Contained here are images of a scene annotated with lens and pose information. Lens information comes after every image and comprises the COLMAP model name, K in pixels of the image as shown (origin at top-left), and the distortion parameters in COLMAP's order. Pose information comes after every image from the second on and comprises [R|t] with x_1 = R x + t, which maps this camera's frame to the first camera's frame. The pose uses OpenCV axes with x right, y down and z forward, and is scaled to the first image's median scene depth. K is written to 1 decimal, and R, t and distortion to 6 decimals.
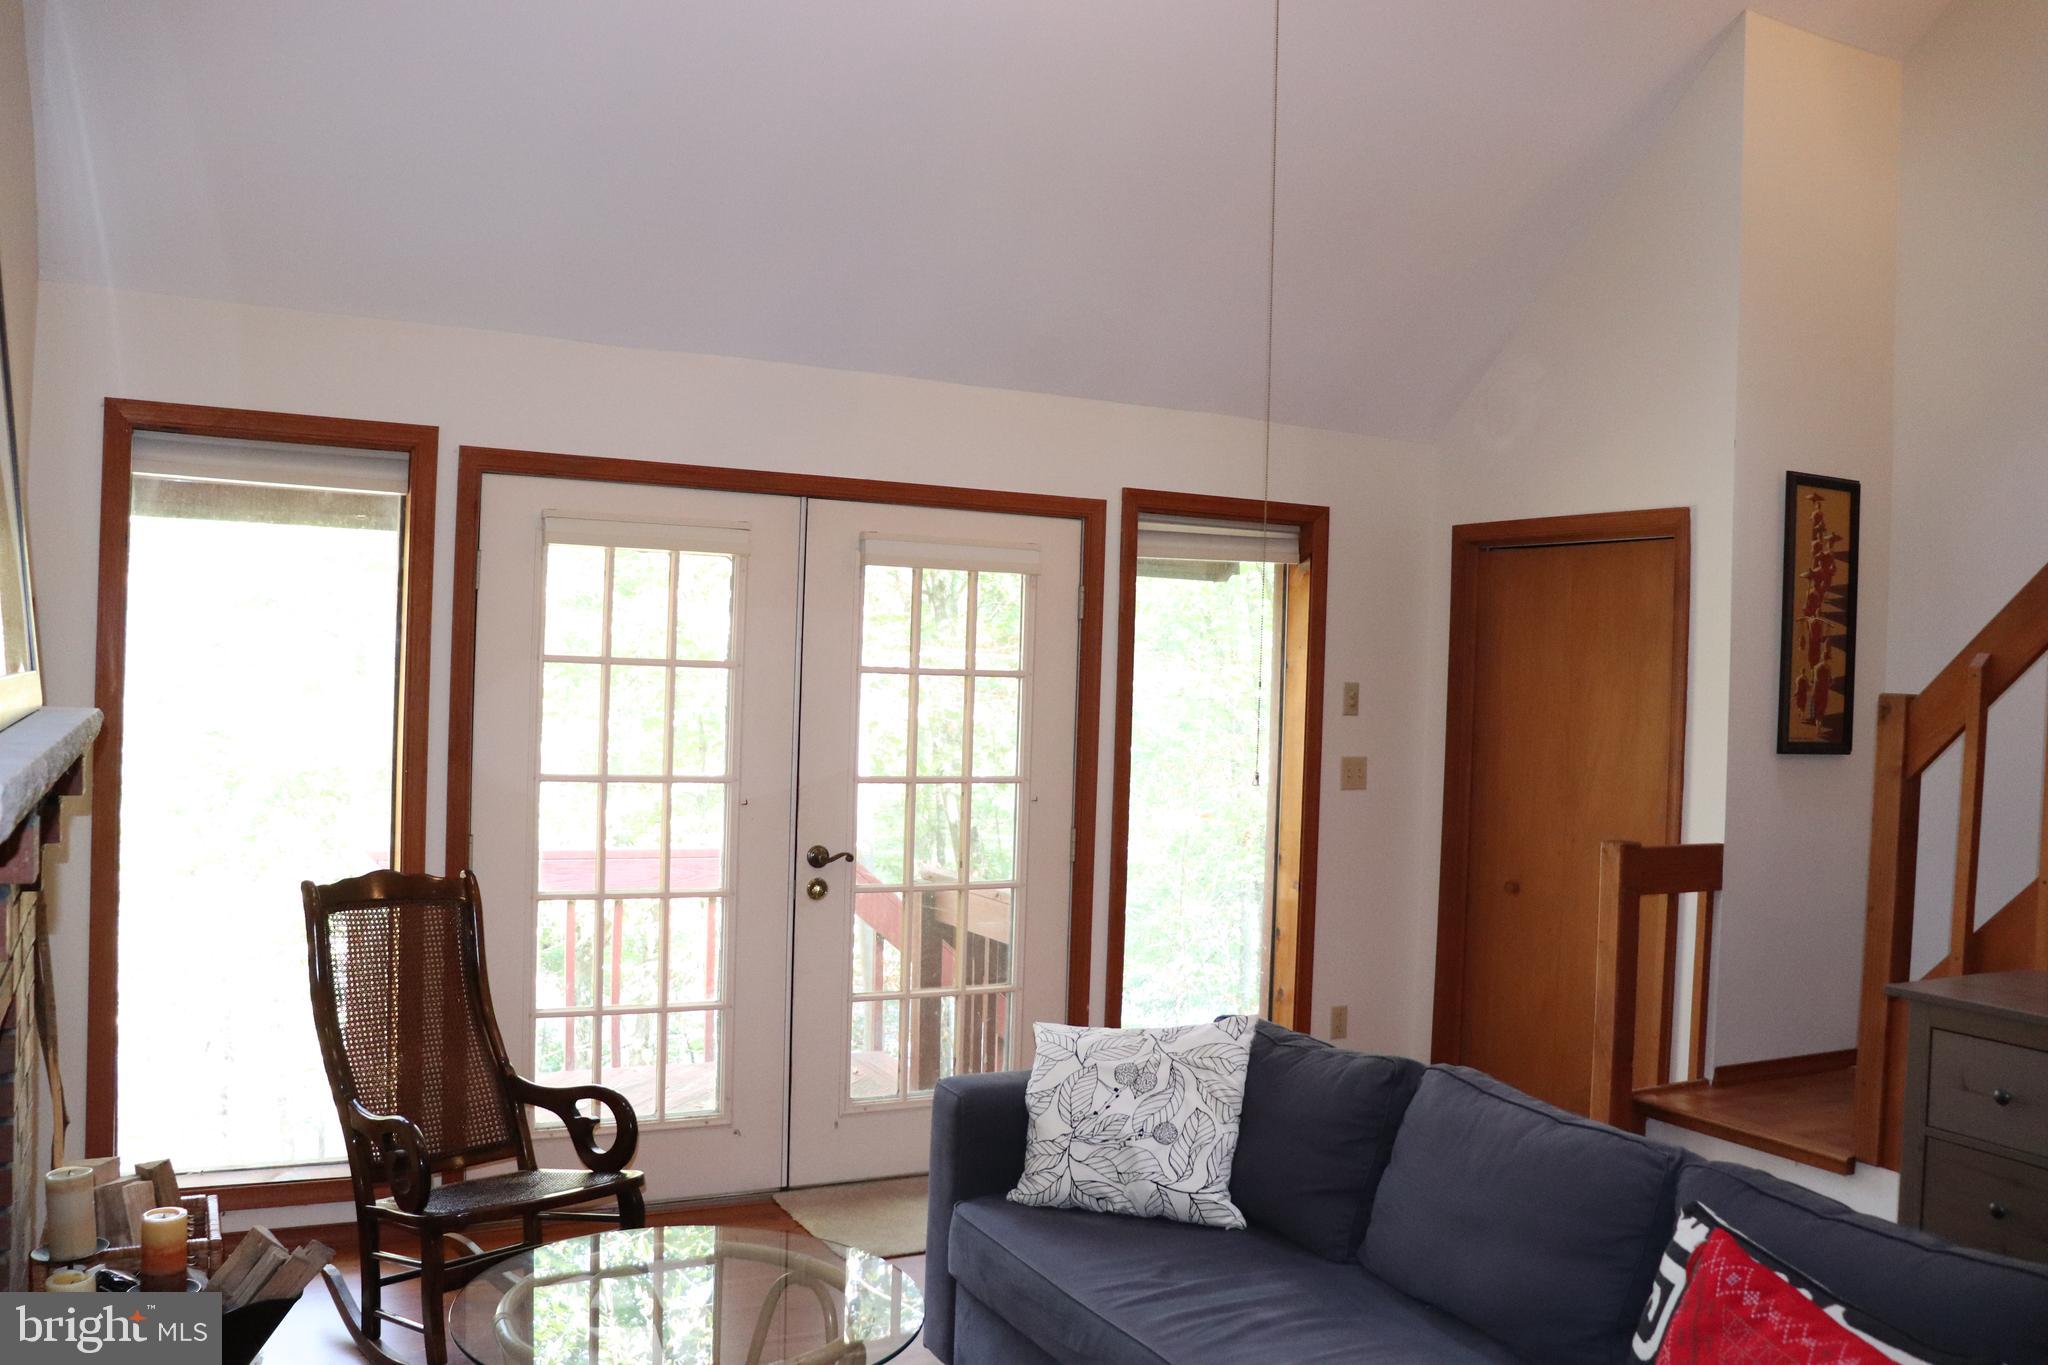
lens RADIAL K [[1690.7, 0, 1020.8], [0, 1690.7, 695.0], [0, 0, 1]] dist [-0.177334, 0.162276]
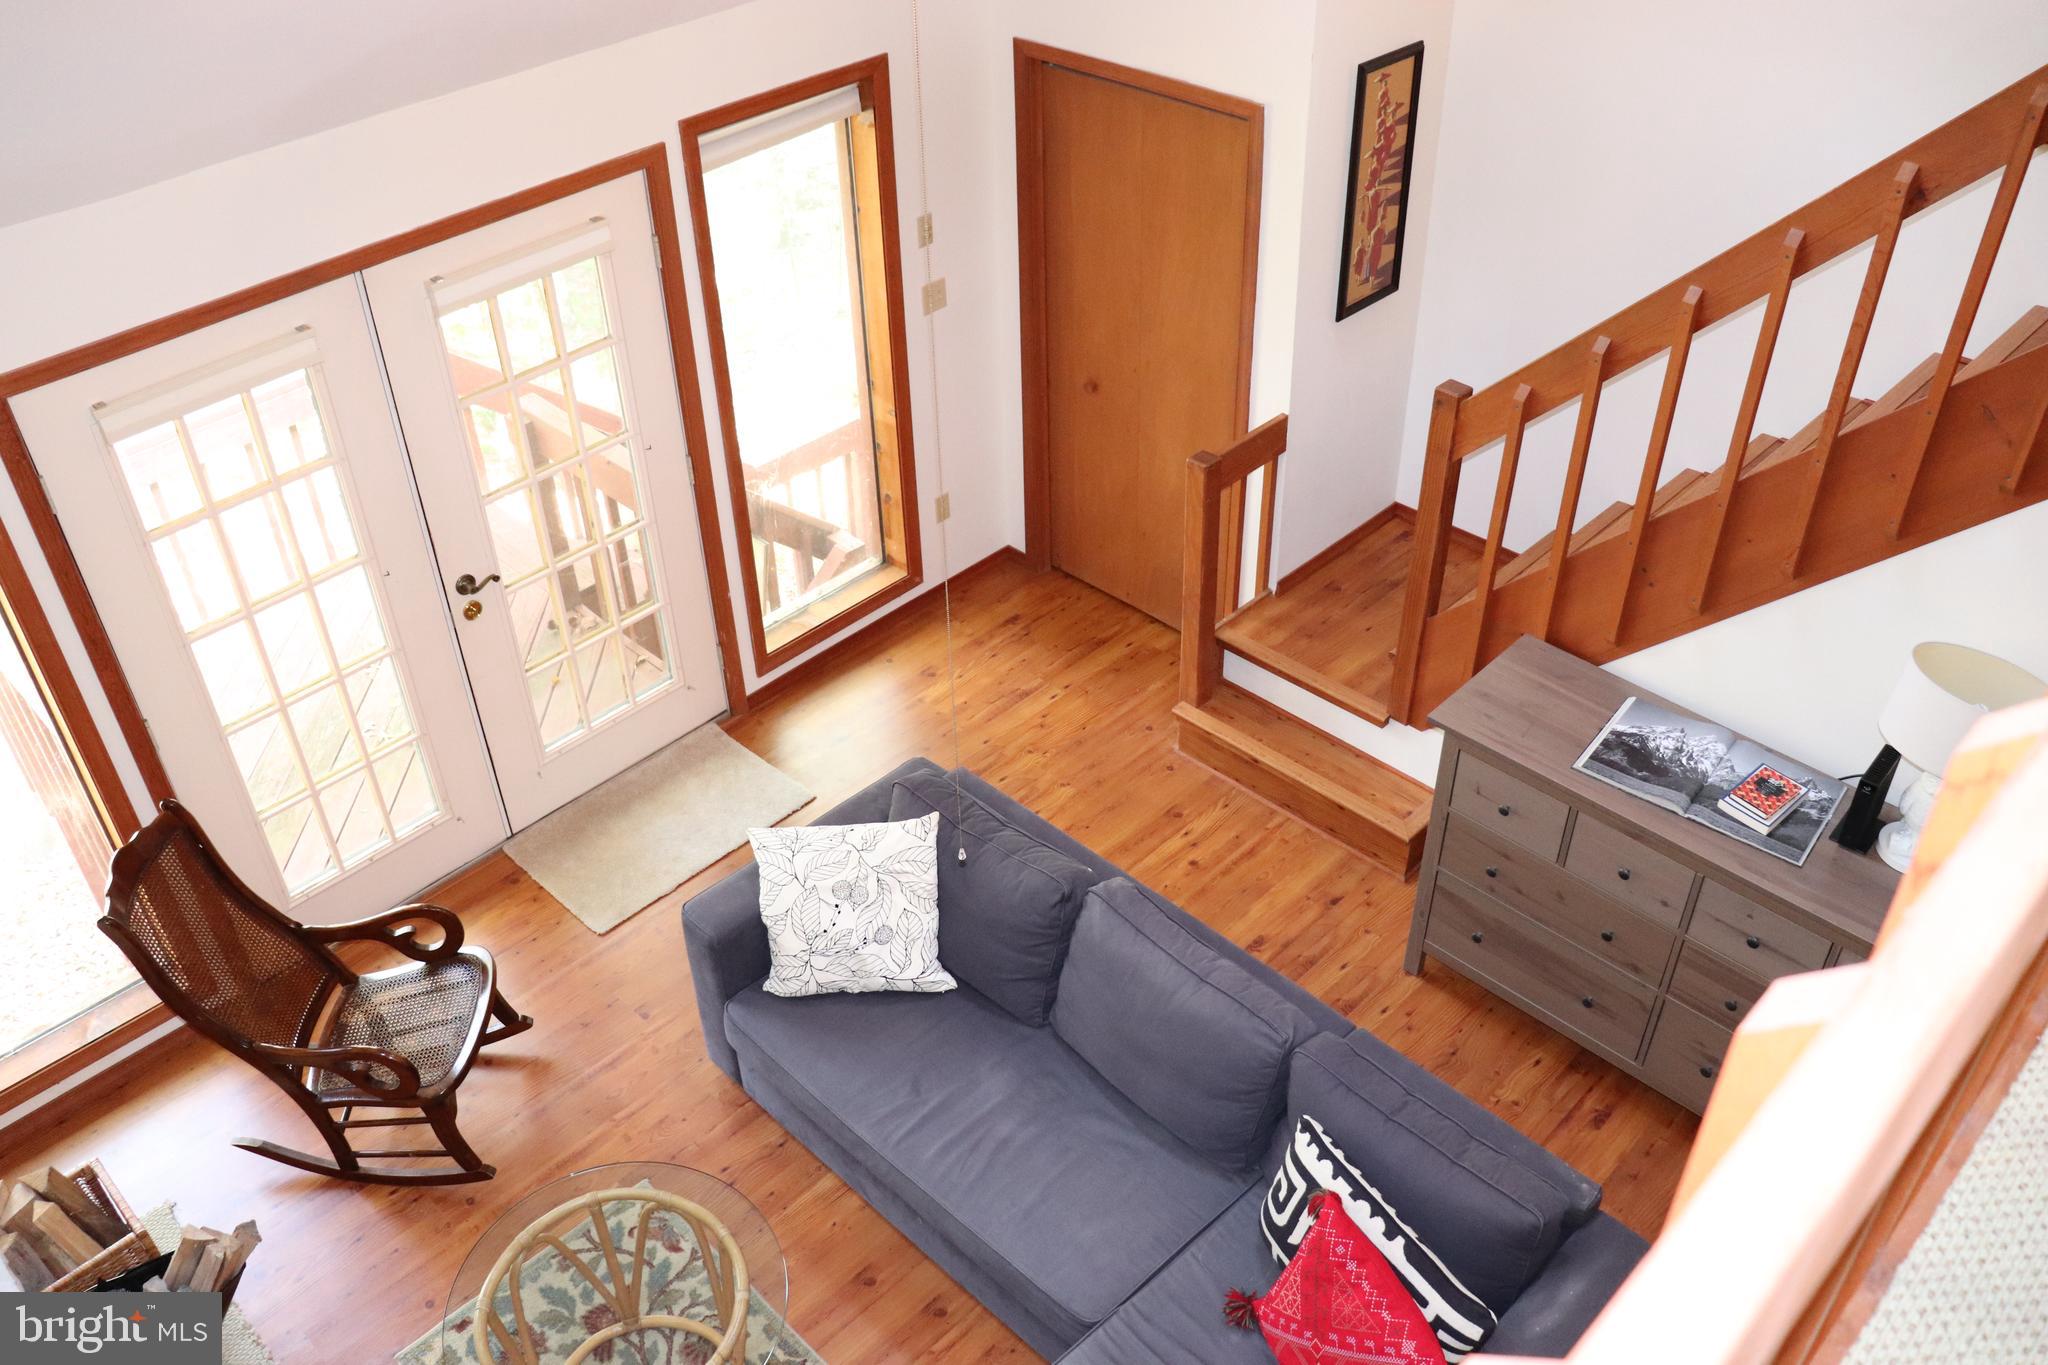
lens RADIAL K [[1690.7, 0, 1020.8], [0, 1690.7, 695.0], [0, 0, 1]] dist [-0.177334, 0.162276]
pose [[0.949007, -0.234364, 0.210856, -0.028037], [0.057535, 0.786362, 0.615081, -0.461891], [-0.309962, -0.571584, 0.759747, 0.083098]]
